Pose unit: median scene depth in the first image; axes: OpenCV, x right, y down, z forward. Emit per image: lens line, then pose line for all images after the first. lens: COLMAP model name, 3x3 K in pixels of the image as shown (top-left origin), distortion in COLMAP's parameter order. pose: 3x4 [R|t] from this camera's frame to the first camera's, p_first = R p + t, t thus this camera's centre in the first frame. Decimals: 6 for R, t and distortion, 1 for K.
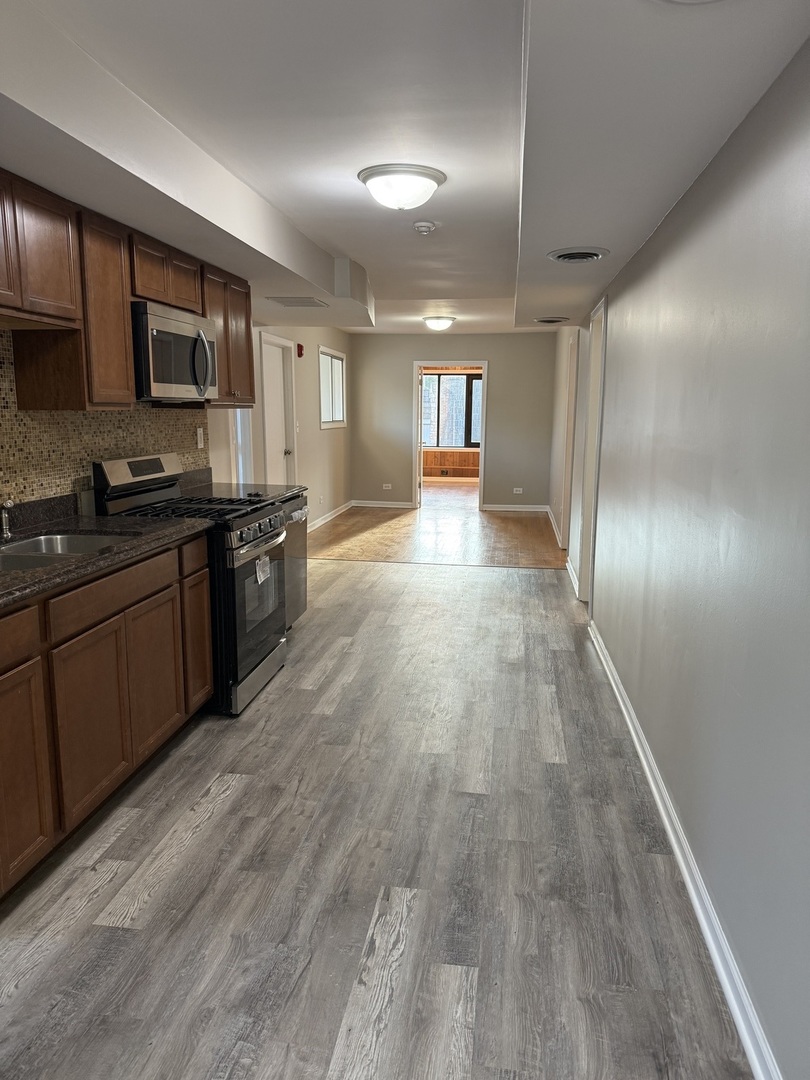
lens RADIAL K [[708.2, 0, 394.3], [0, 708.2, 542.8], [0, 0, 1]] dist [-0.067198, -0.001534]
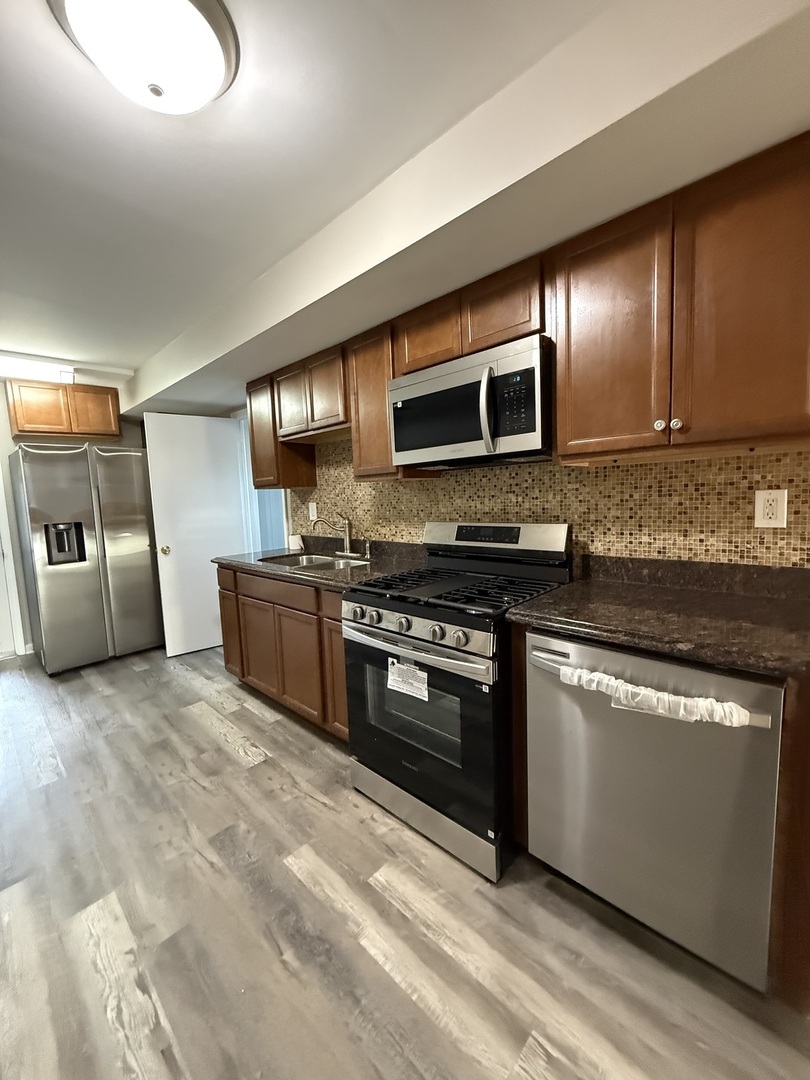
lens RADIAL K [[430.1, 0, 406.8], [0, 430.1, 527.9], [0, 0, 1]] dist [0.001985, 0.000526]
pose [[-0.565660, 0.053567, -0.822897, 0.228344], [-0.132000, 0.979139, 0.154474, -0.228463], [0.814005, 0.196002, -0.546789, 1.470880]]
